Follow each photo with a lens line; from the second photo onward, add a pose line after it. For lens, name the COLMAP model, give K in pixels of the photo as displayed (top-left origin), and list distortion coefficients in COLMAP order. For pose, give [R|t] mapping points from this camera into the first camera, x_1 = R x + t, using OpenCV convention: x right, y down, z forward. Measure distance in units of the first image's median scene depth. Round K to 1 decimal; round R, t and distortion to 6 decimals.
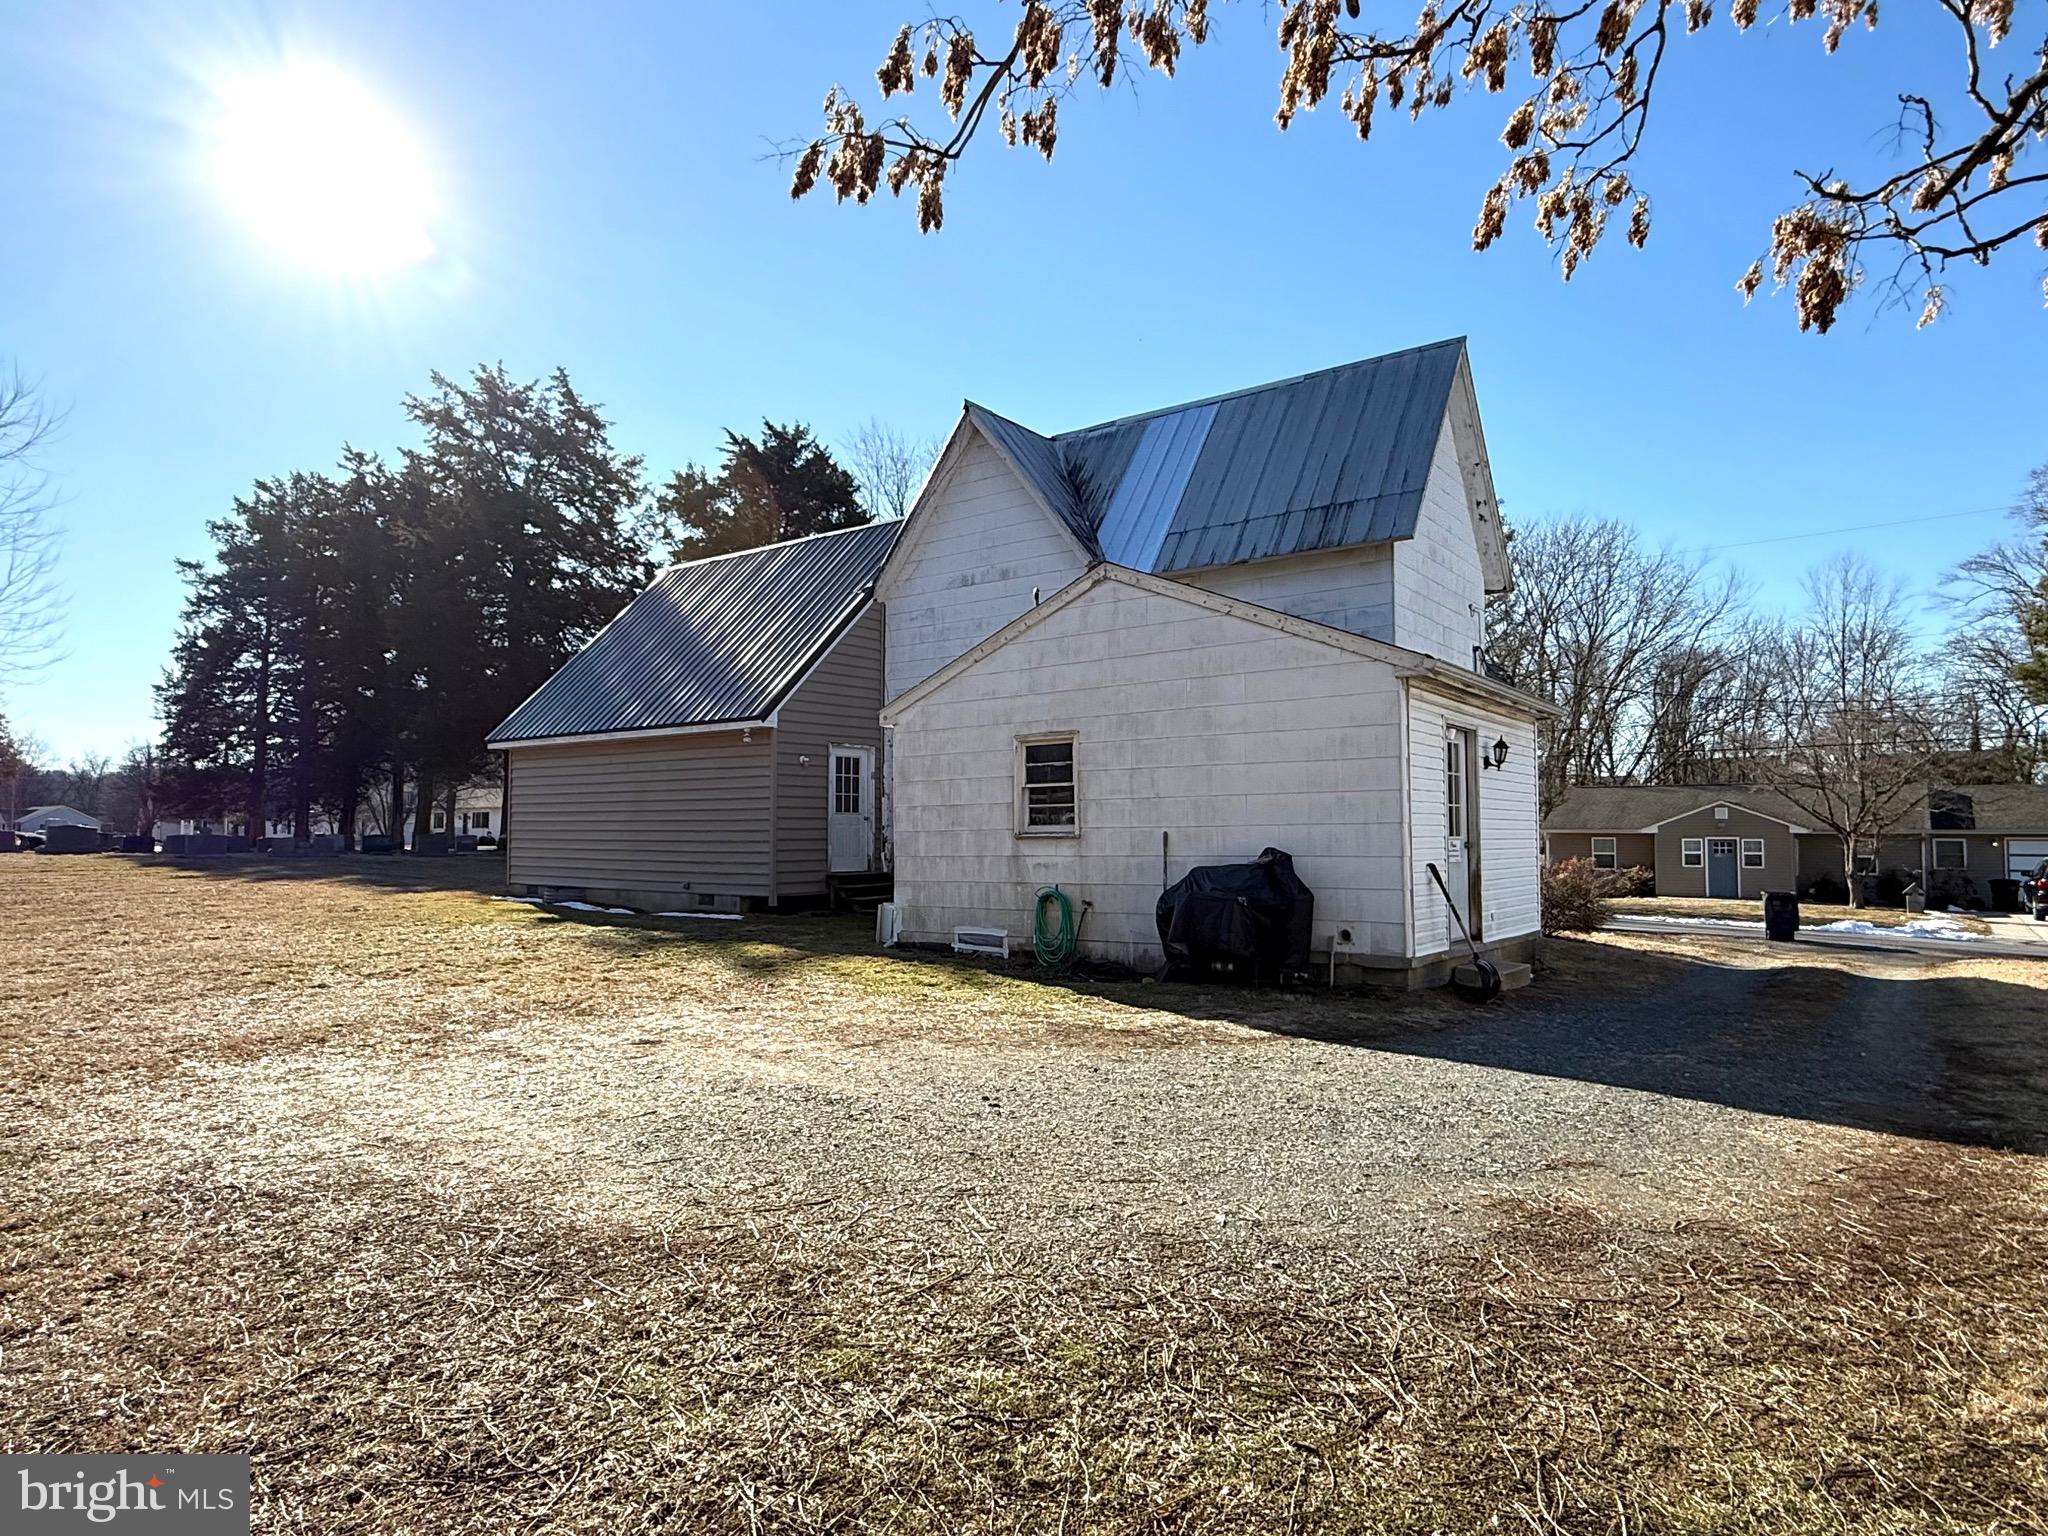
lens RADIAL K [[1170.1, 0, 1022.7], [0, 1170.1, 771.7], [0, 0, 1]] dist [0.000528, 0.001495]
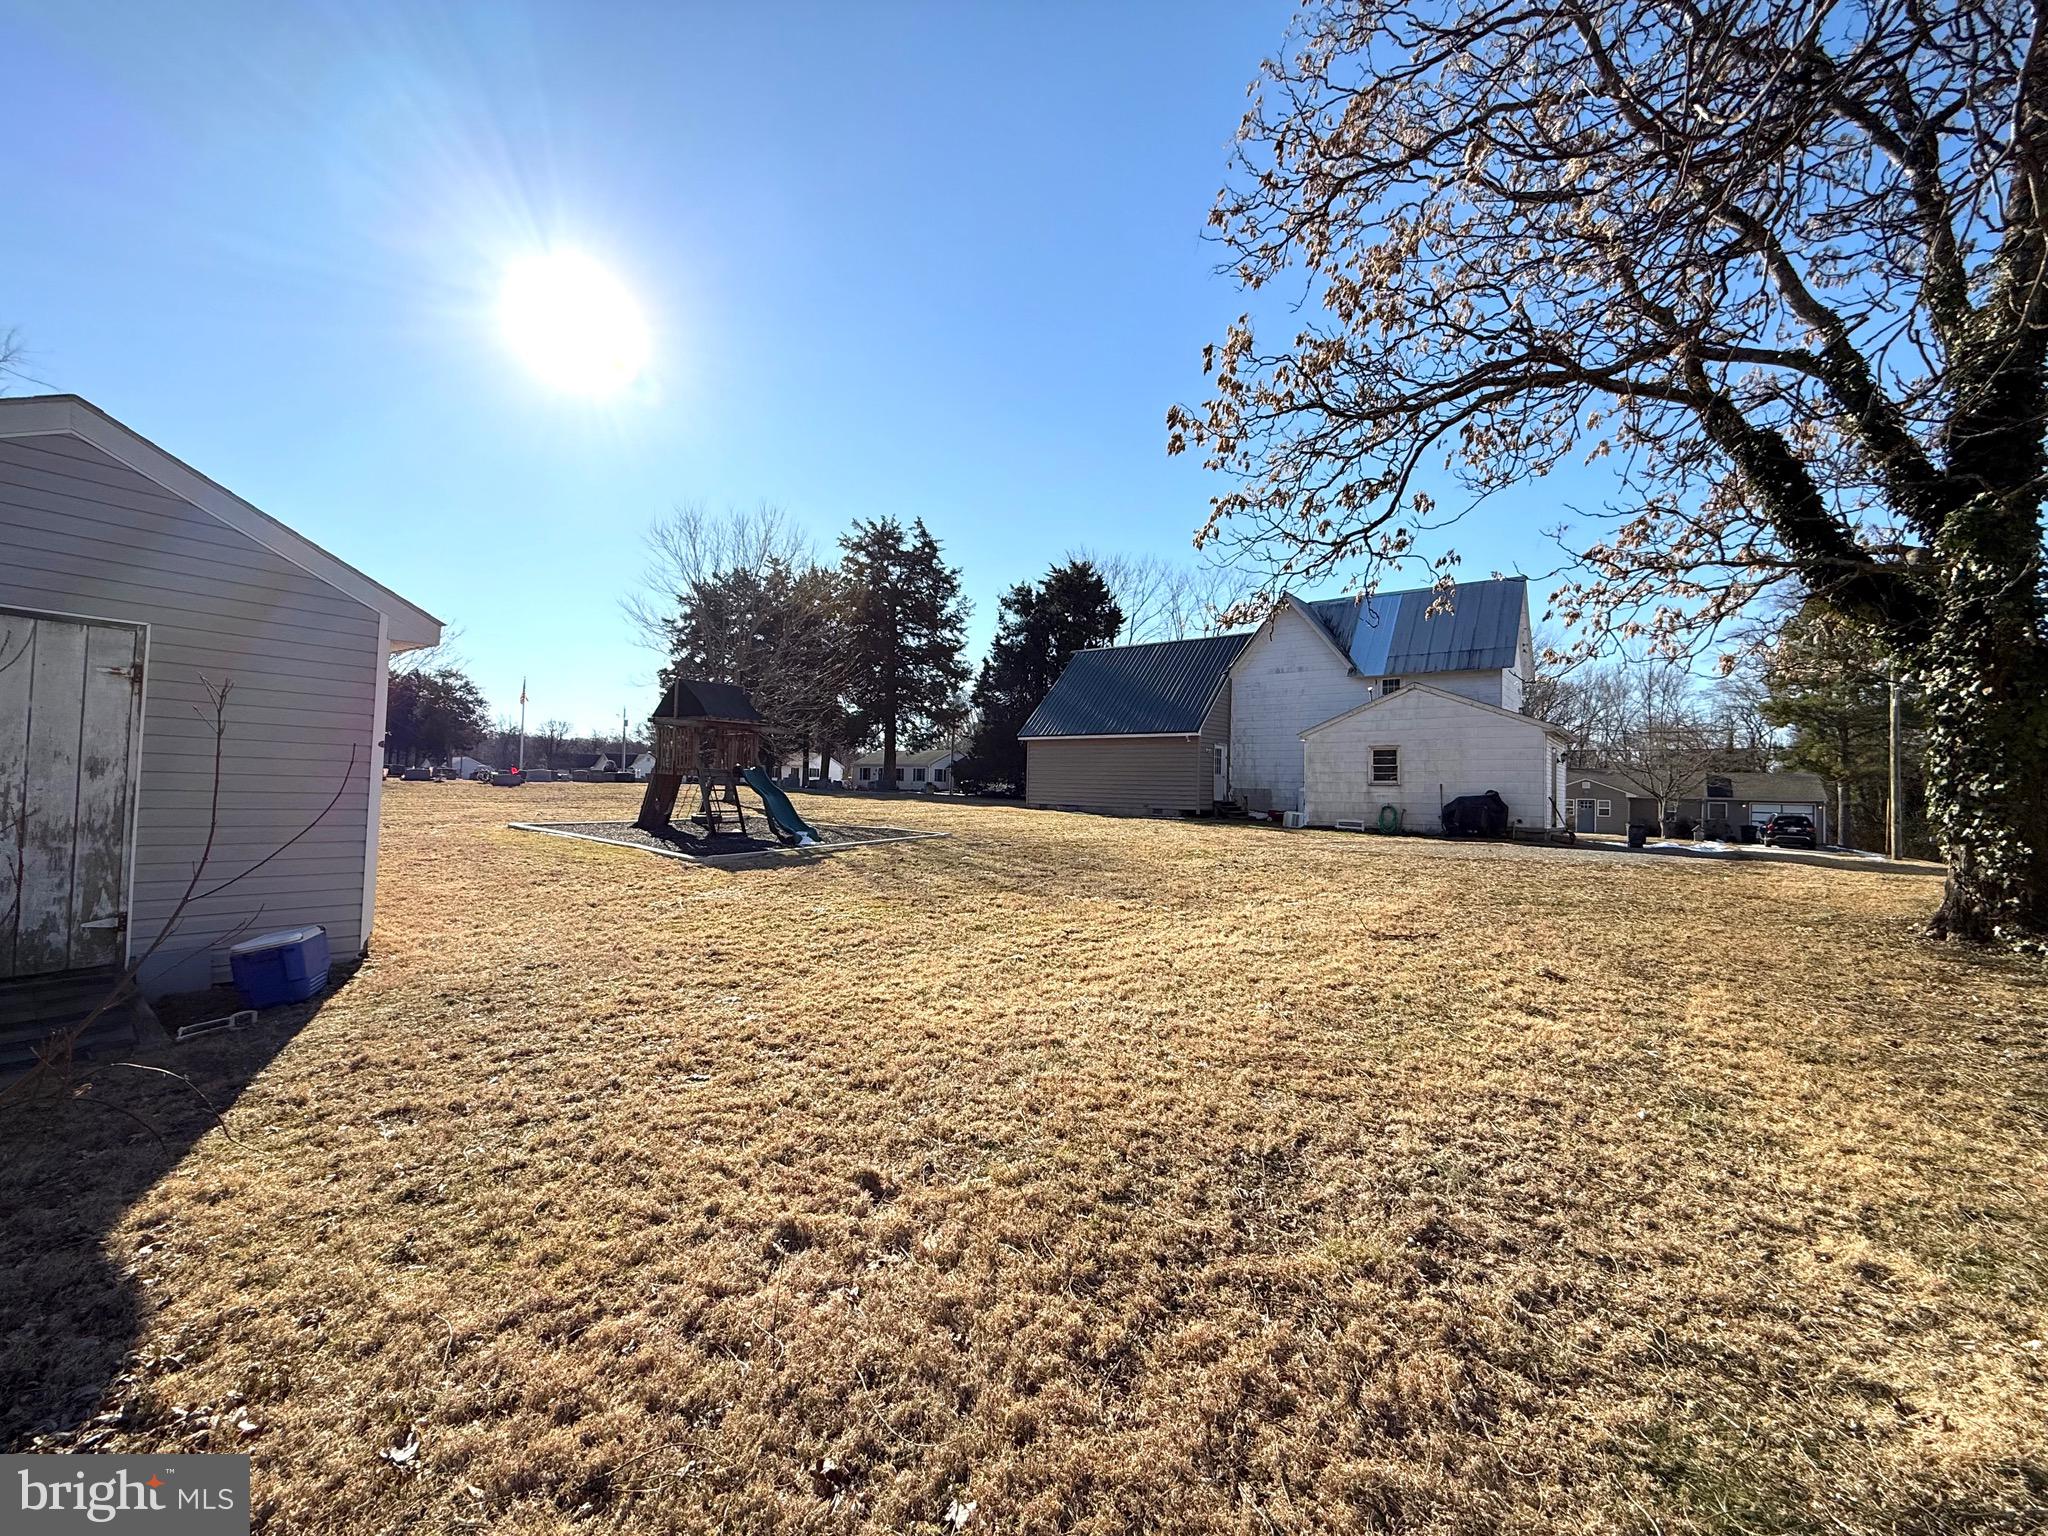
lens RADIAL K [[817.6, 0, 1028.2], [0, 817.6, 765.0], [0, 0, 1]] dist [0.000191, -0.000061]
pose [[0.999532, 0.020557, -0.022632, -0.220152], [-0.020099, 0.999592, 0.020277, -0.003266], [0.023040, -0.019813, 0.999538, -0.253936]]
